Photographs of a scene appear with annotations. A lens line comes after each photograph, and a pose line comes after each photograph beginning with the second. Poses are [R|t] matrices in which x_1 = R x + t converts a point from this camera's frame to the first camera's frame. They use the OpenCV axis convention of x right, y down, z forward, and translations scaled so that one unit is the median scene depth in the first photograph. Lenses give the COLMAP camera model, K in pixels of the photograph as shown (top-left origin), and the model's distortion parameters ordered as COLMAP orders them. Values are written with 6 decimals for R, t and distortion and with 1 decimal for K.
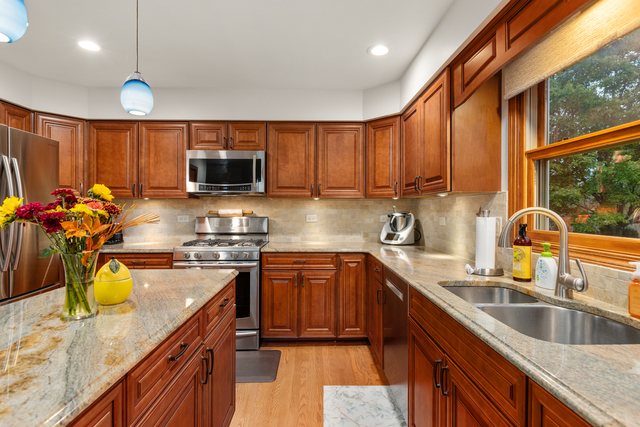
lens RADIAL K [[316.9, 0, 320.0], [0, 316.9, 211.4], [0, 0, 1]] dist [-0.001549, 0.000153]
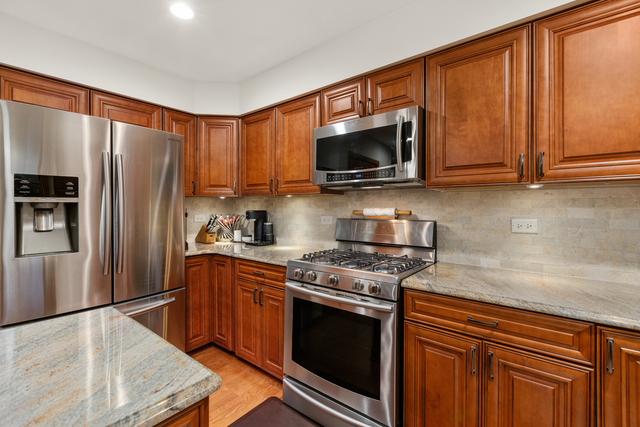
lens RADIAL K [[287.2, 0, 319.0], [0, 287.2, 208.7], [0, 0, 1]] dist [-0.000505, -0.000398]
pose [[0.762994, 0.000170, -0.646405, 0.022668], [-0.001716, 0.999997, -0.001762, -0.004635], [0.646403, 0.002453, 0.762992, 0.494943]]
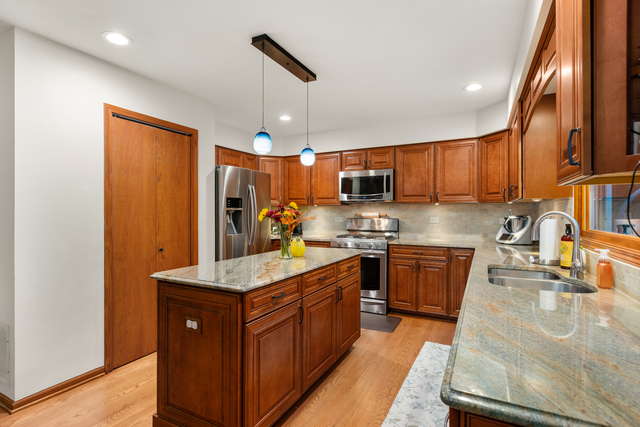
lens RADIAL K [[316.9, 0, 320.0], [0, 316.9, 211.4], [0, 0, 1]] dist [-0.001549, 0.000153]
pose [[0.876171, -0.003615, -0.481987, 0.199517], [-0.000886, 0.999958, -0.009109, 0.000514], [0.482000, 0.008408, 0.876131, -0.313527]]
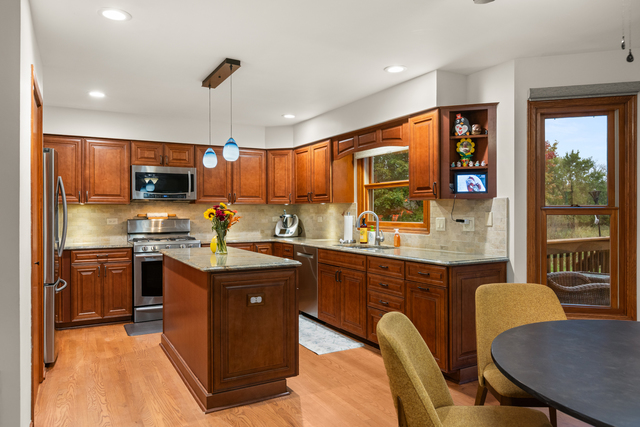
lens RADIAL K [[440.7, 0, 320.0], [0, 440.7, 213.5], [0, 0, 1]] dist [0.000983, -0.001493]
pose [[0.884574, -0.006486, 0.466354, -0.576824], [0.008066, 0.999967, -0.001391, 0.003752], [-0.466329, 0.004992, 0.884597, -0.856674]]
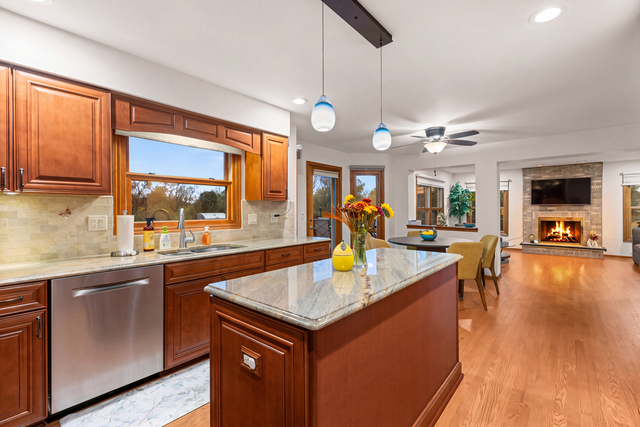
lens RADIAL K [[287.2, 0, 319.0], [0, 287.2, 208.7], [0, 0, 1]] dist [-0.000505, -0.000398]
pose [[-0.739318, 0.001982, 0.673353, -0.579286], [0.006219, 0.999973, 0.003886, -0.006923], [-0.673328, 0.007061, -0.739311, 0.805522]]
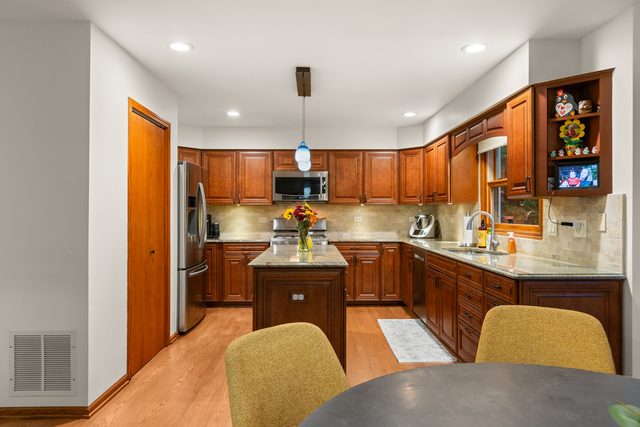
lens RADIAL K [[421.6, 0, 319.8], [0, 421.6, 211.6], [0, 0, 1]] dist [0.000741, -0.001334]
pose [[0.999967, -0.001855, -0.007940, -0.197642], [0.001785, 0.999959, -0.008824, 0.005448], [0.007956, 0.008809, 0.999930, -0.890771]]
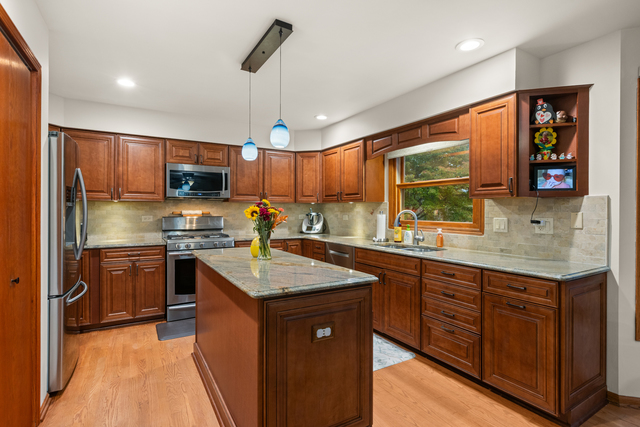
lens RADIAL K [[316.9, 0, 320.0], [0, 316.9, 211.4], [0, 0, 1]] dist [-0.001549, 0.000153]
pose [[0.873949, -0.000619, 0.486018, -0.500122], [0.001594, 0.999997, -0.001592, 0.000039], [-0.486016, 0.002166, 0.873947, -0.373973]]
